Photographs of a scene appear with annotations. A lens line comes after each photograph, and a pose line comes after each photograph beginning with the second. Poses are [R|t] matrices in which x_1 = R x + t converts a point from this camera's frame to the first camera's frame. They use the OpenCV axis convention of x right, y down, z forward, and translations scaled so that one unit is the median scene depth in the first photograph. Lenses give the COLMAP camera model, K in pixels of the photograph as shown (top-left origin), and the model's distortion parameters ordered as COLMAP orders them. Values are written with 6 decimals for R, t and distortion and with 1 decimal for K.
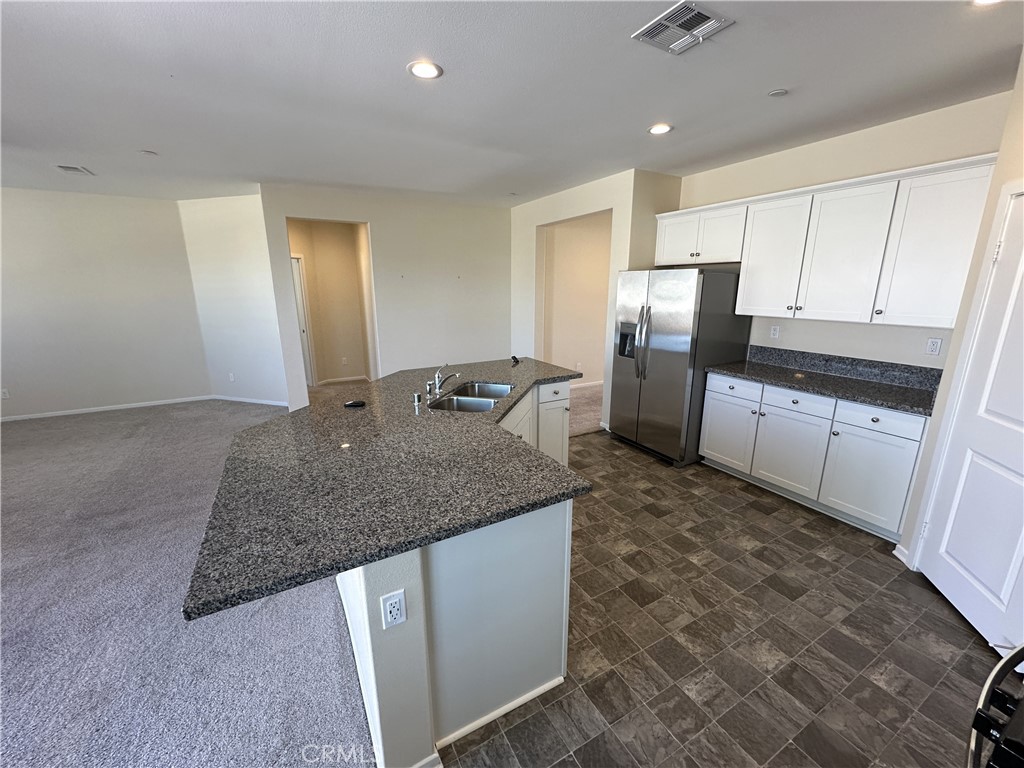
lens RADIAL K [[408.1, 0, 511.4], [0, 408.1, 382.9], [0, 0, 1]] dist [-0.004671, 0.000974]
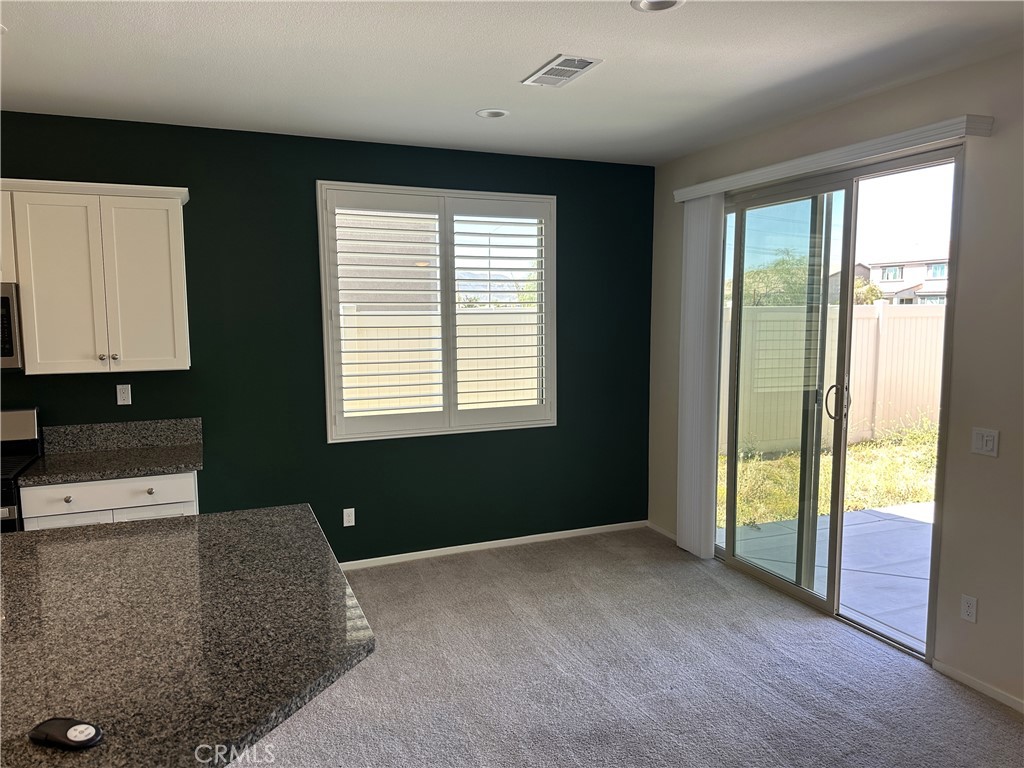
lens RADIAL K [[733.6, 0, 510.7], [0, 733.6, 378.4], [0, 0, 1]] dist [0.063988, -0.066708]
pose [[-0.992365, -0.001447, 0.123325, -0.882758], [0.039306, 0.944081, 0.327363, -0.412706], [-0.116902, 0.329711, -0.936816, 1.580605]]
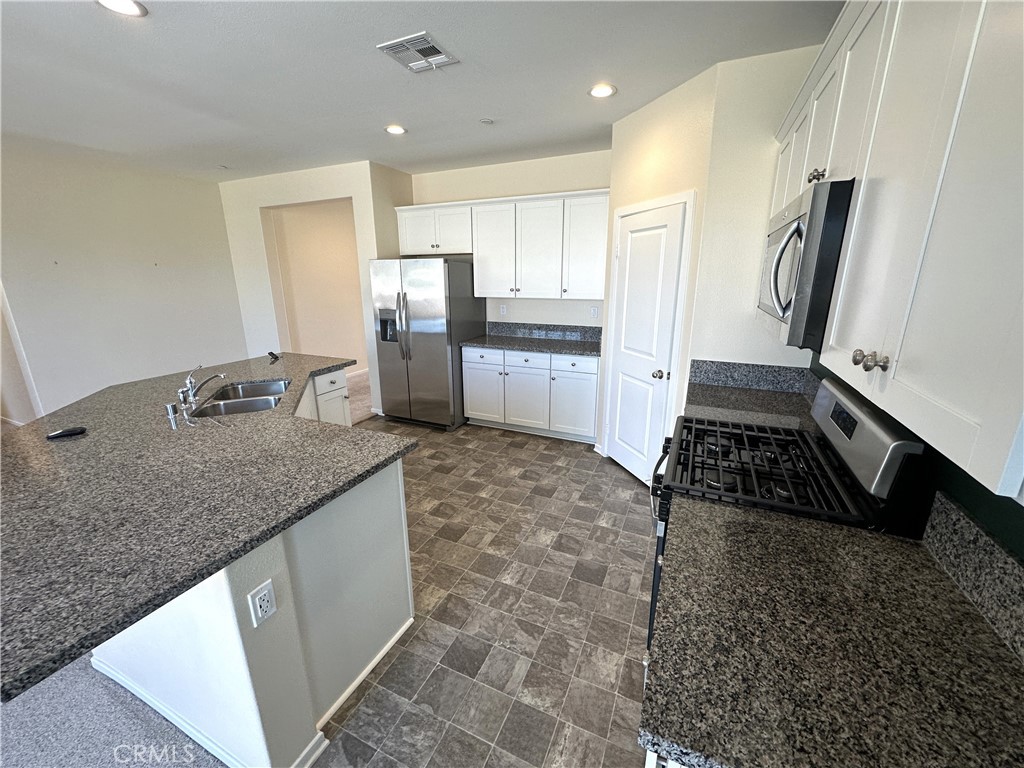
lens RADIAL K [[408.1, 0, 509.6], [0, 408.1, 383.6], [0, 0, 1]] dist [-0.004671, 0.000974]
pose [[0.808624, -0.155660, 0.567360, -0.156536], [0.142356, 0.987475, 0.068030, 0.030886], [-0.570844, 0.025756, 0.820655, -0.082319]]
